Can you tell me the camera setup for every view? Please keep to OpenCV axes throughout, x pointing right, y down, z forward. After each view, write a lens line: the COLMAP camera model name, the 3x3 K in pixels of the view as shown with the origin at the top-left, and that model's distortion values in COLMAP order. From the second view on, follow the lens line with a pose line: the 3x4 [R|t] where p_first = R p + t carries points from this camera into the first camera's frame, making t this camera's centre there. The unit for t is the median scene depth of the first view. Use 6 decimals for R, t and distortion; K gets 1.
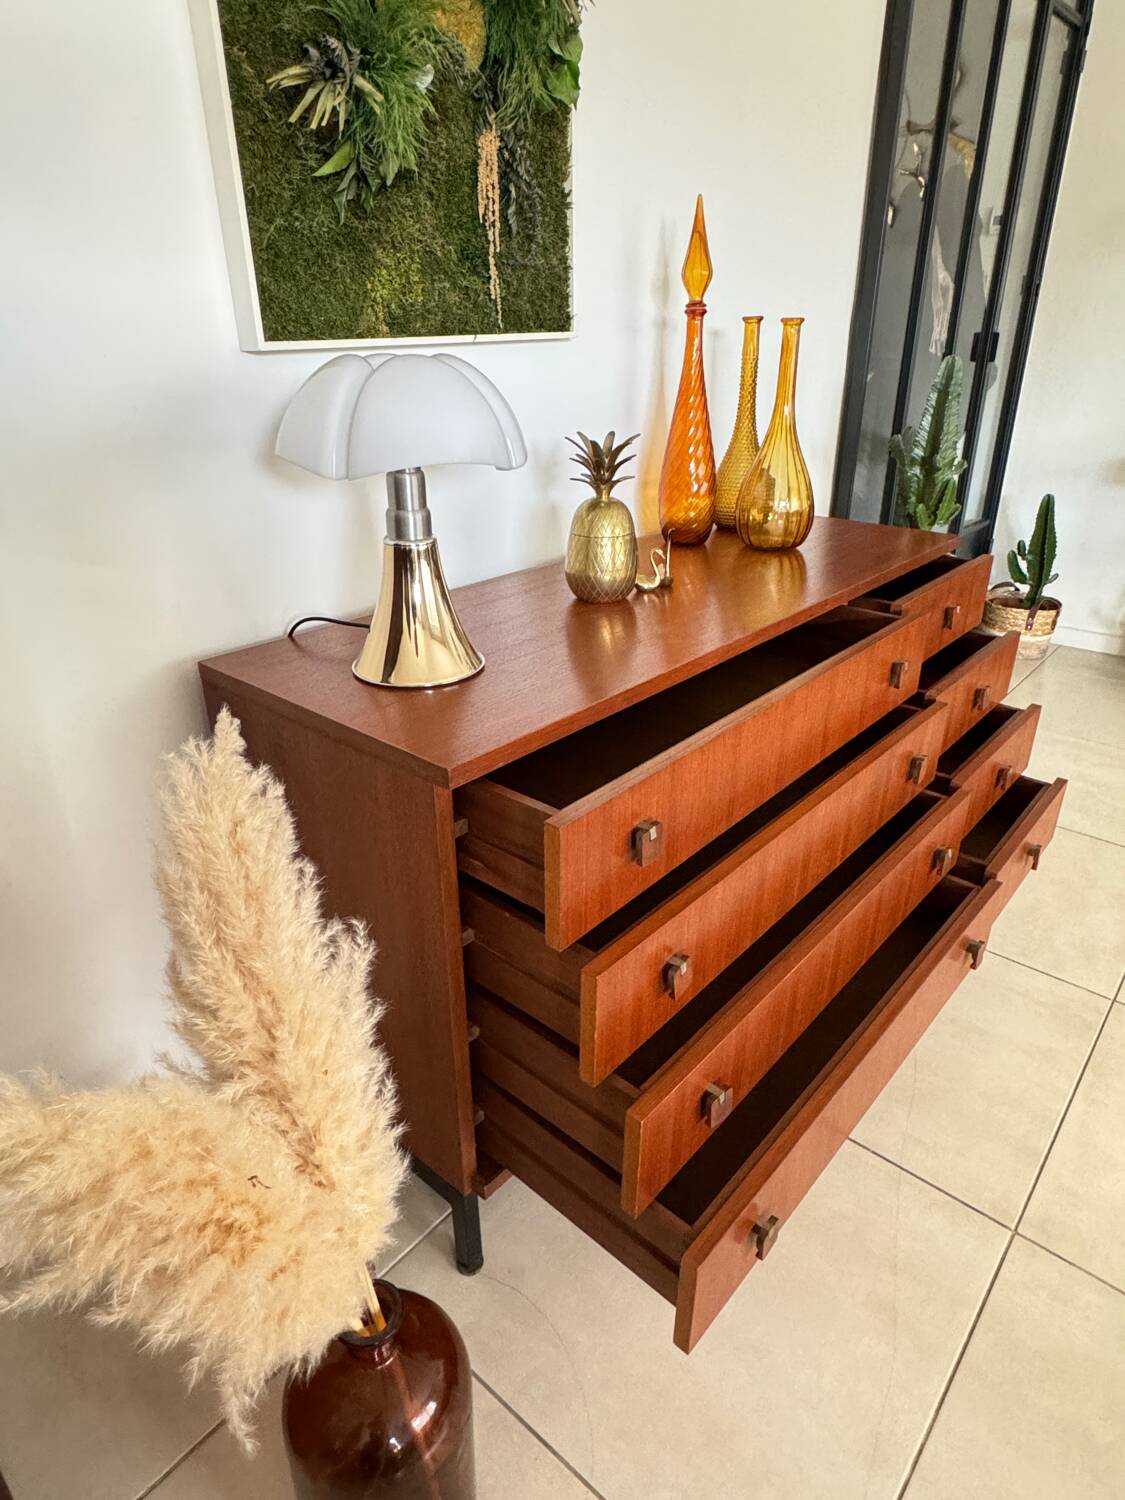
lens RADIAL K [[902.7, 0, 559.9], [0, 902.7, 742.7], [0, 0, 1]] dist [-0.007963, 0.007437]
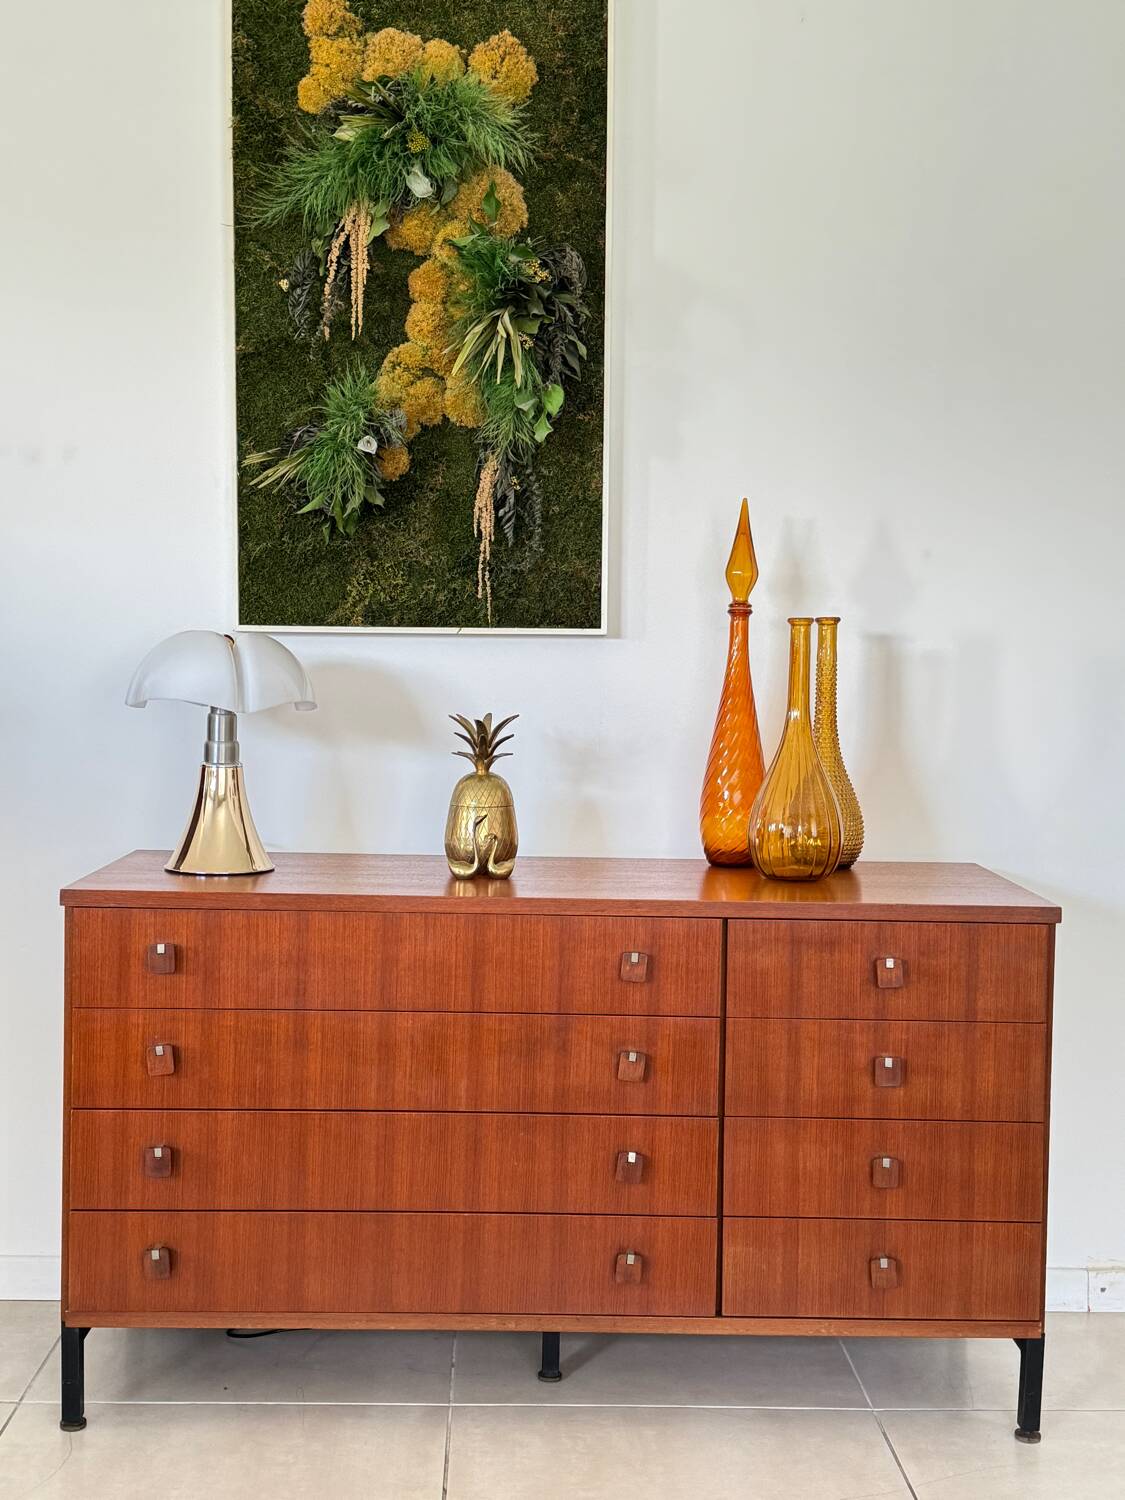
lens RADIAL K [[1776.1, 0, 560.0], [0, 1776.1, 756.2], [0, 0, 1]] dist [0.117657, 0.000000]
pose [[0.674929, 0.065202, -0.734996, 1.589100], [-0.330349, 0.917387, -0.221969, 0.131123], [0.659803, 0.392619, 0.640711, -0.244034]]
